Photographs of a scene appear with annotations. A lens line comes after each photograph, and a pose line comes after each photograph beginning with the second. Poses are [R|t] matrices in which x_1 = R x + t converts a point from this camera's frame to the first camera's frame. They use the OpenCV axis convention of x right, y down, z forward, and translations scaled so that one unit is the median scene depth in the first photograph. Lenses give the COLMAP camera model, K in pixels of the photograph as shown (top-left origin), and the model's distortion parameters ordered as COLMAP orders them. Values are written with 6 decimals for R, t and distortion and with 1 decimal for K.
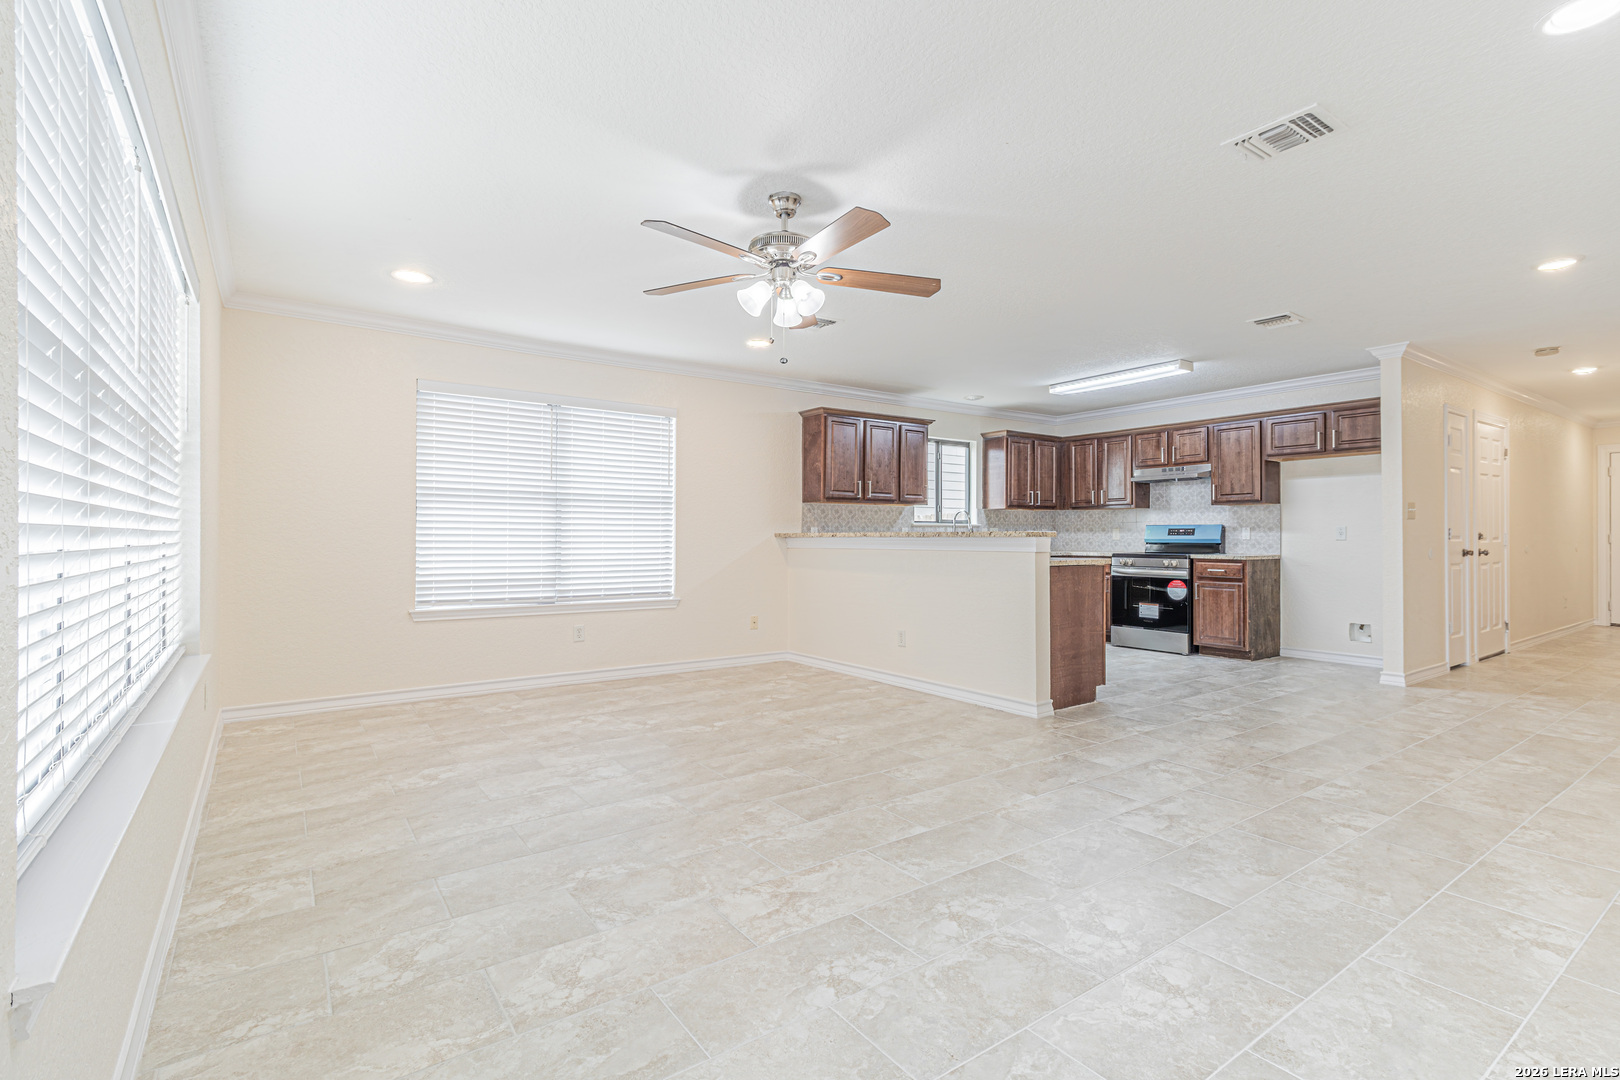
lens RADIAL K [[743.0, 0, 823.0], [0, 743.0, 538.6], [0, 0, 1]] dist [0.006706, 0.000154]
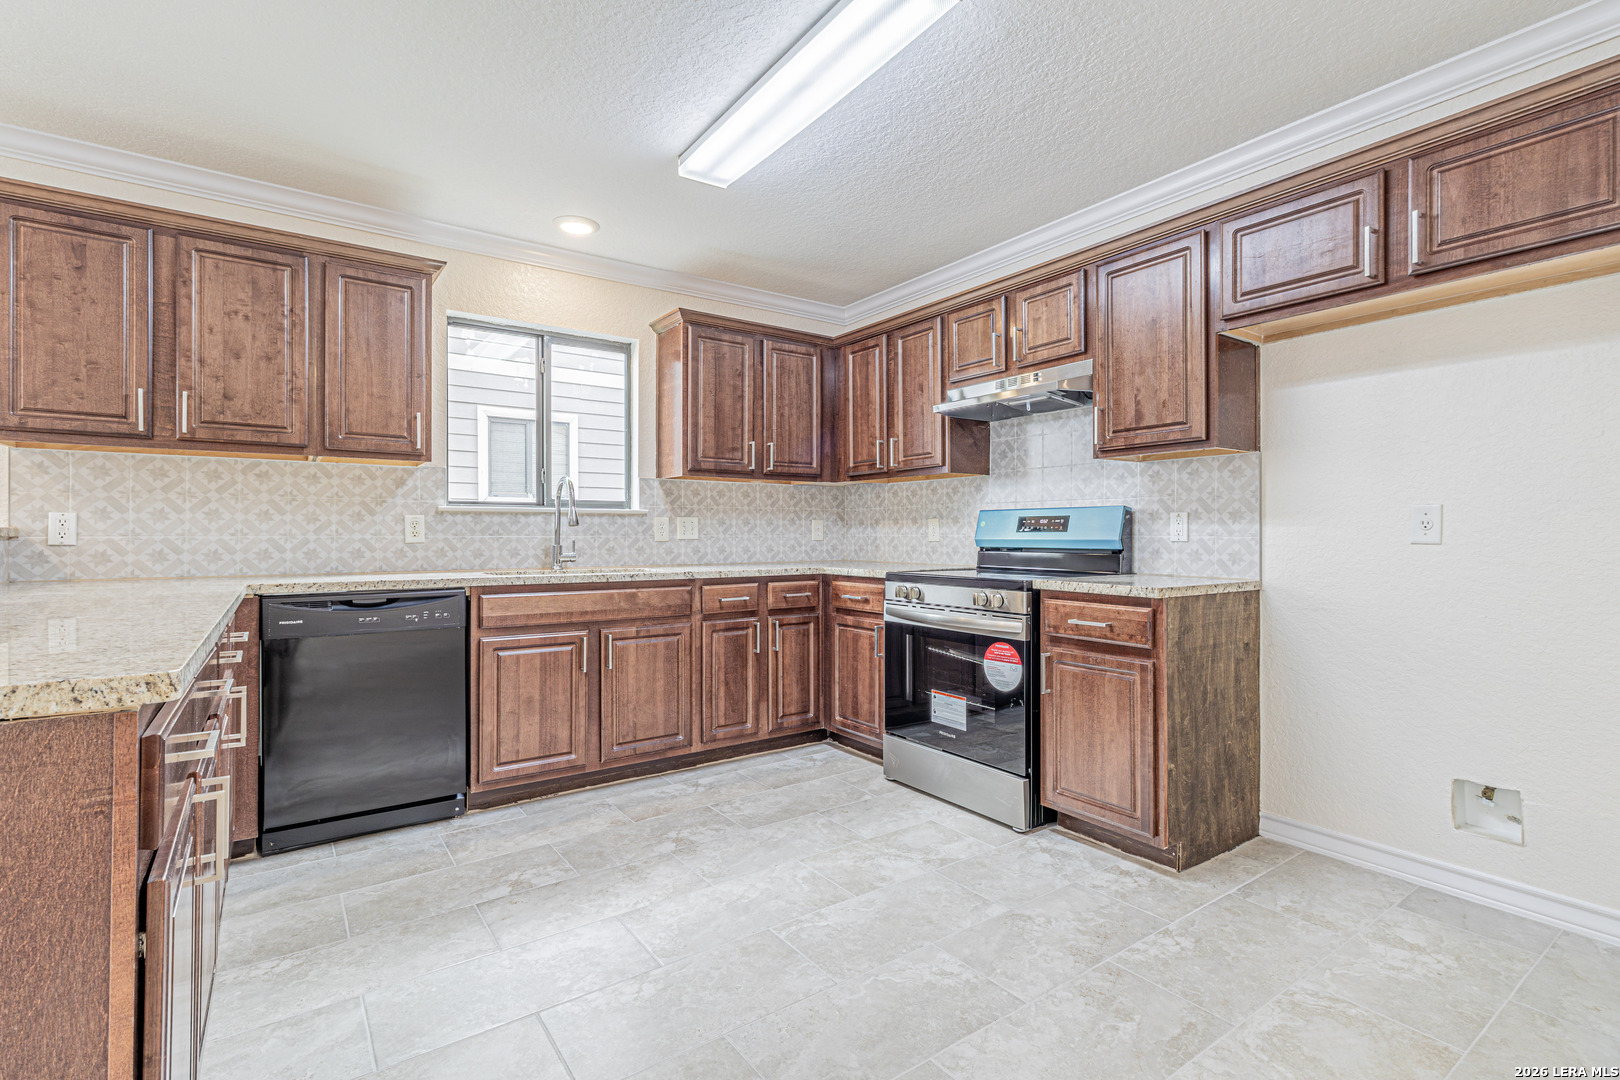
lens RADIAL K [[742.8, 0, 810.0], [0, 742.8, 540.0], [0, 0, 1]] dist [0.003888, 0.000179]
pose [[0.999817, -0.000572, -0.019117, 0.366438], [0.000658, 0.999990, 0.004528, -0.001571], [0.019115, -0.004540, 0.999807, 0.574636]]
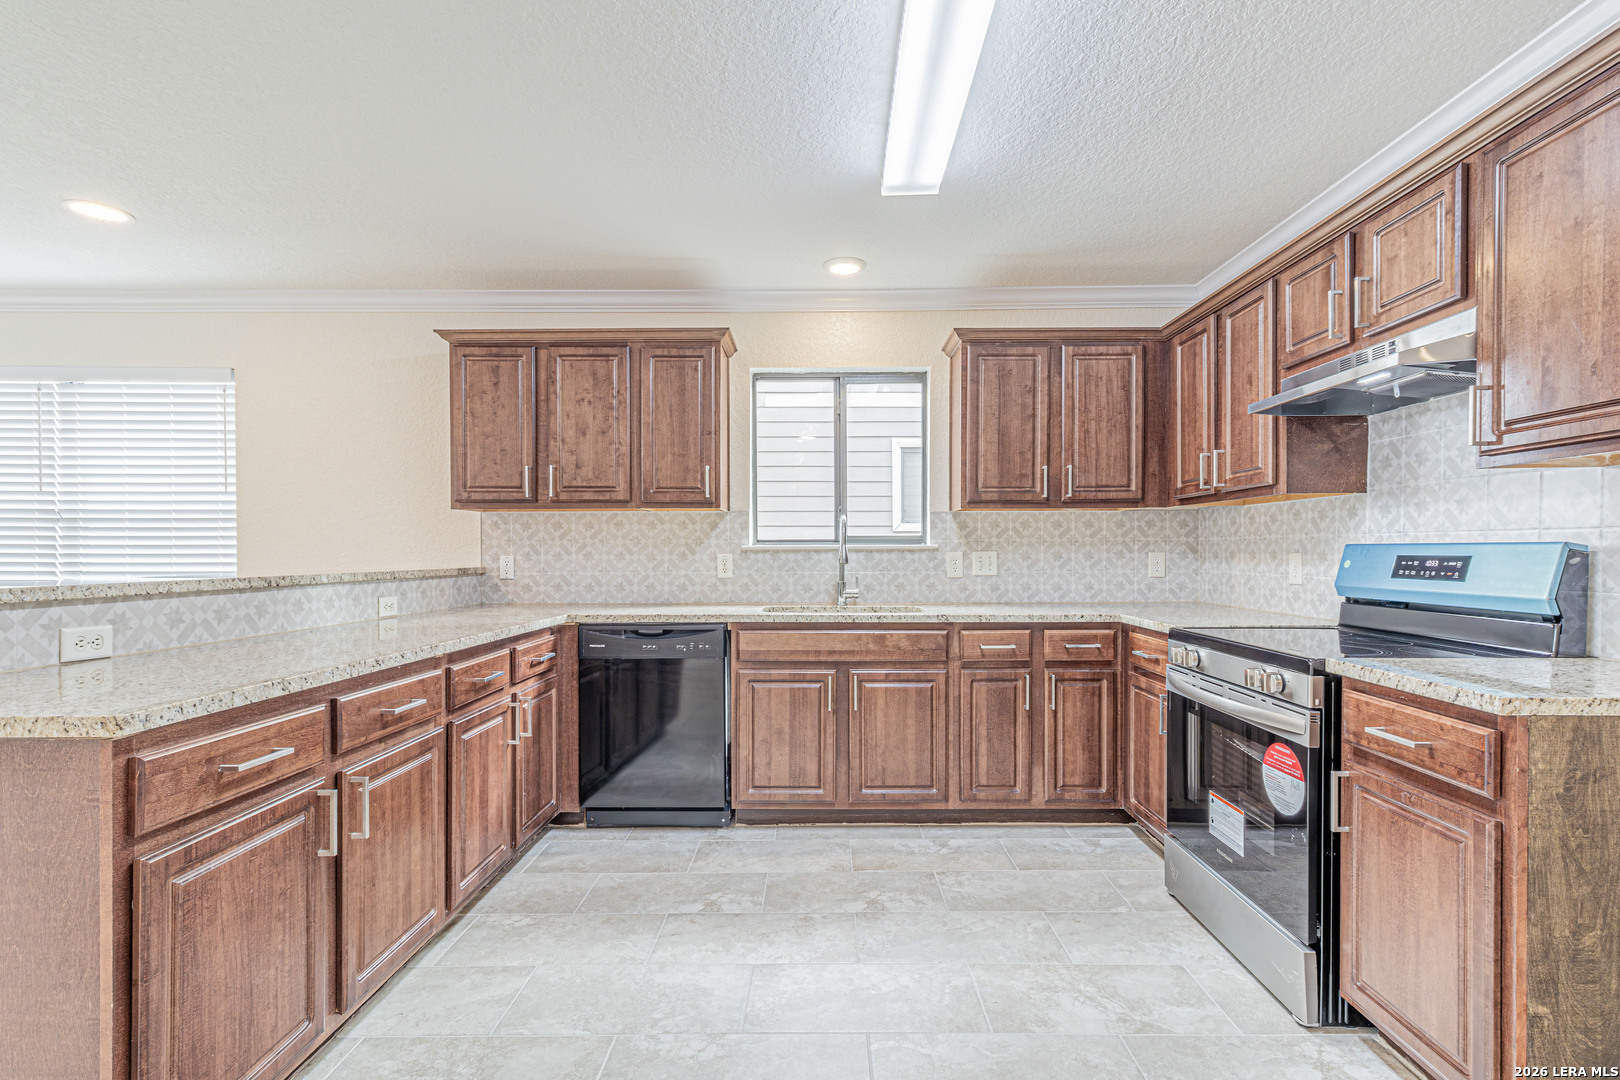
lens RADIAL K [[751.7, 0, 833.7], [0, 751.7, 566.2], [0, 0, 1]] dist [0.001947, 0.000502]
pose [[0.805045, 0.009532, -0.593137, 0.490660], [0.002195, 0.999816, 0.019048, -0.016462], [0.593210, -0.016636, 0.804876, 0.649784]]
